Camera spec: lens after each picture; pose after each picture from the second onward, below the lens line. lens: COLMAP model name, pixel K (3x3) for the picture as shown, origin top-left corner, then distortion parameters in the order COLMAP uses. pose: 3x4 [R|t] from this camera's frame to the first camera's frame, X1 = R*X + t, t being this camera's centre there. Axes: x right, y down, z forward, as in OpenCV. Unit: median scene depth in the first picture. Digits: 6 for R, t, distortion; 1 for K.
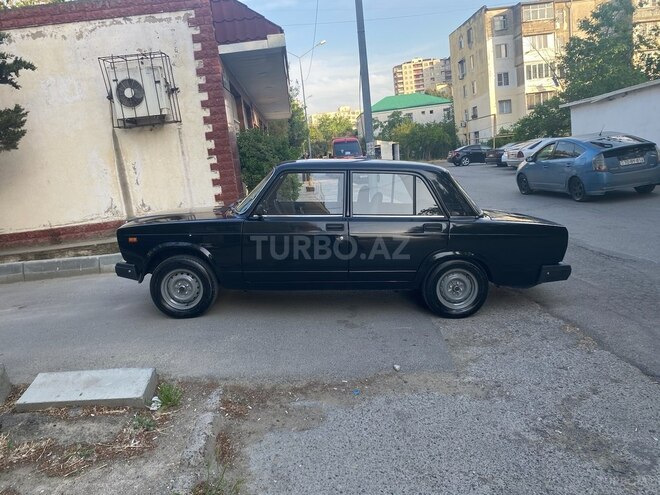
lens RADIAL K [[501.4, 0, 330.0], [0, 501.4, 246.3], [0, 0, 1]] dist [0.016738, -0.014457]
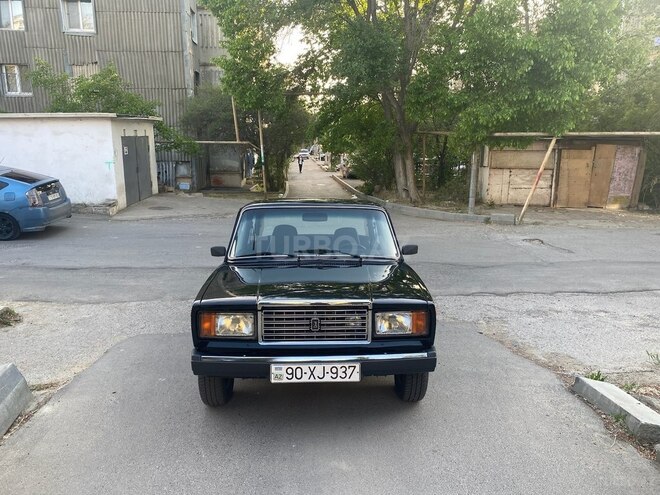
lens RADIAL K [[501.4, 0, 331.6], [0, 501.4, 245.9], [0, 0, 1]] dist [0.016738, -0.014457]
pose [[-0.023300, -0.102420, 0.994468, -0.545458], [0.162766, 0.981077, 0.104854, -0.102560], [-0.986390, 0.164309, -0.006189, 0.563015]]
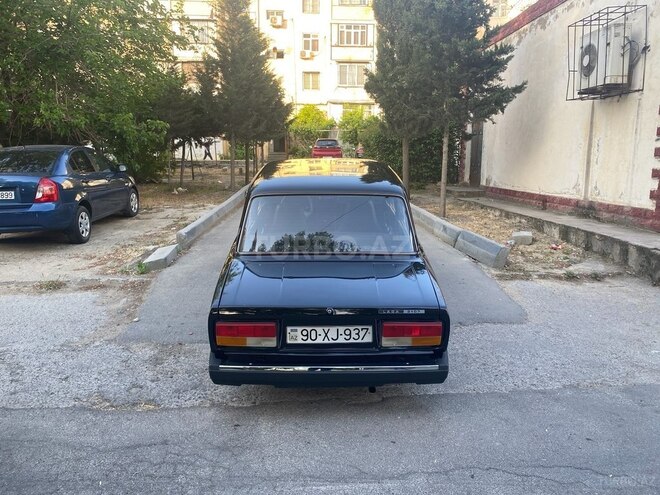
lens RADIAL K [[501.4, 0, 330.3], [0, 501.4, 247.1], [0, 0, 1]] dist [0.016738, -0.014457]
pose [[-0.000710, 0.283432, -0.958992, 0.546938], [-0.170633, 0.944894, 0.279392, -0.164192], [0.985334, 0.163834, 0.047692, 0.562431]]
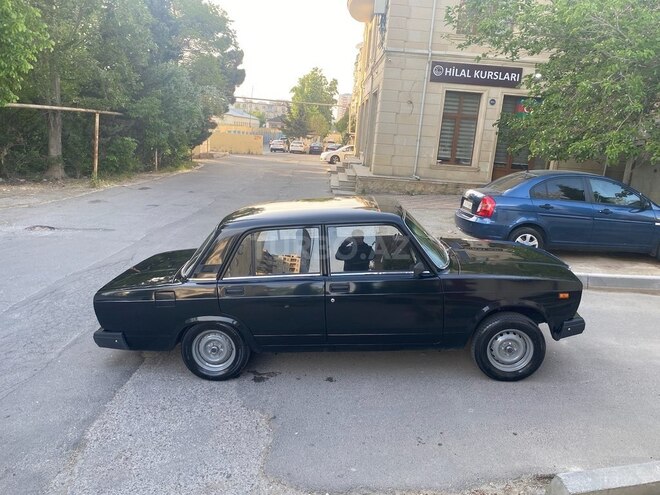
lens RADIAL K [[501.4, 0, 325.1], [0, 501.4, 244.9], [0, 0, 1]] dist [0.016738, -0.014457]
pose [[-0.995730, 0.015349, 0.091027, -0.029954], [0.047671, 0.929920, 0.364659, -0.246313], [-0.079050, 0.367442, -0.926681, 1.074144]]
